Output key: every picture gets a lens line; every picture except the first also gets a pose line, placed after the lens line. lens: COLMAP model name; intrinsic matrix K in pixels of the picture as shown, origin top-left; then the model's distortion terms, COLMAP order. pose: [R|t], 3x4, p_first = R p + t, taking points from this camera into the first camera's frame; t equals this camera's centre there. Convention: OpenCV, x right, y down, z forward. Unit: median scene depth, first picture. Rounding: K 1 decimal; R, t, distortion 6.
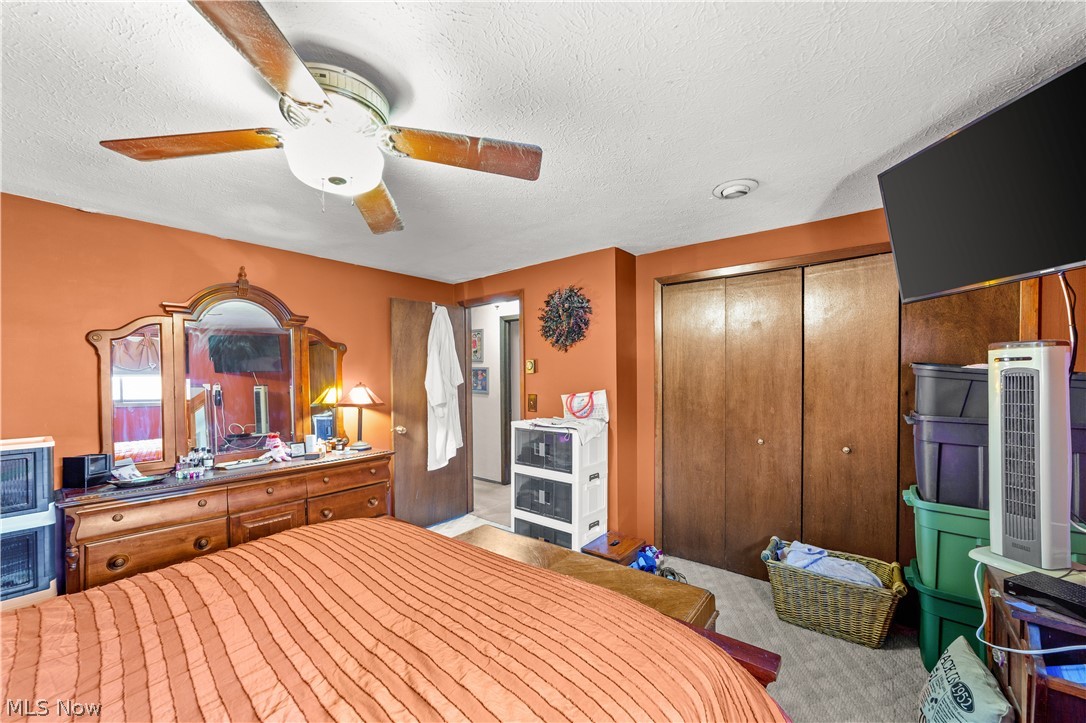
lens RADIAL K [[424.4, 0, 534.2], [0, 424.4, 376.9], [0, 0, 1]] dist [-0.012098, 0.000042]
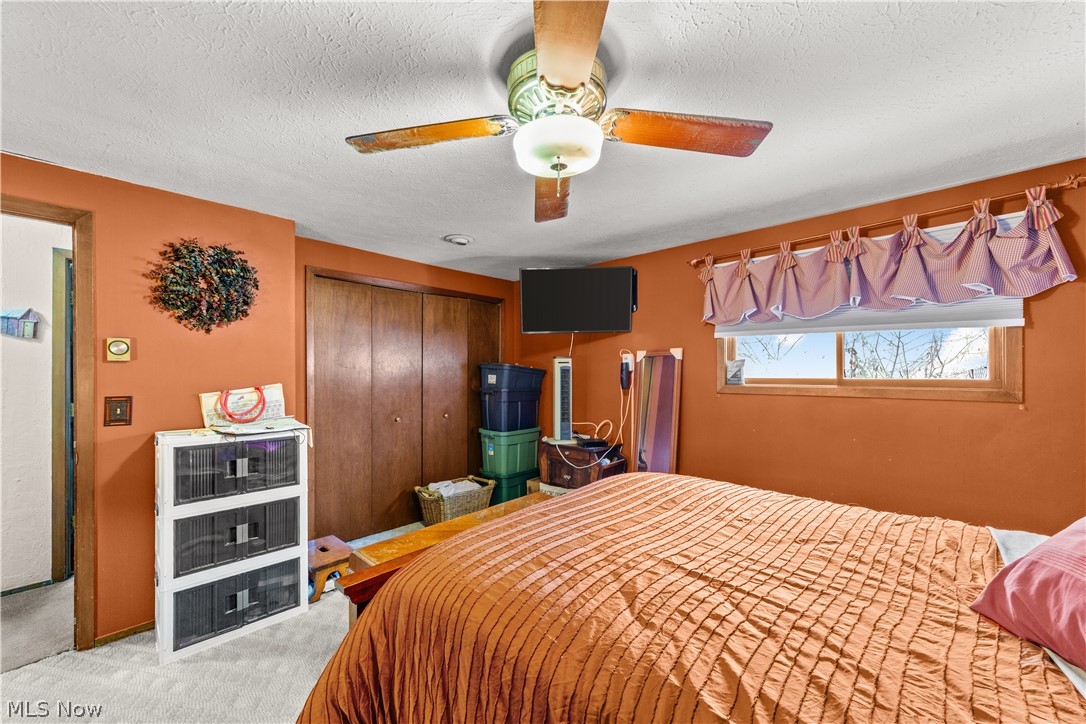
lens RADIAL K [[424.4, 0, 541.9], [0, 424.4, 369.1], [0, 0, 1]] dist [-0.012098, 0.000042]
pose [[0.046851, 0.010488, 0.998847, -0.679467], [0.001374, 0.999943, -0.010564, 0.011779], [-0.998901, 0.001868, 0.046833, 0.458332]]
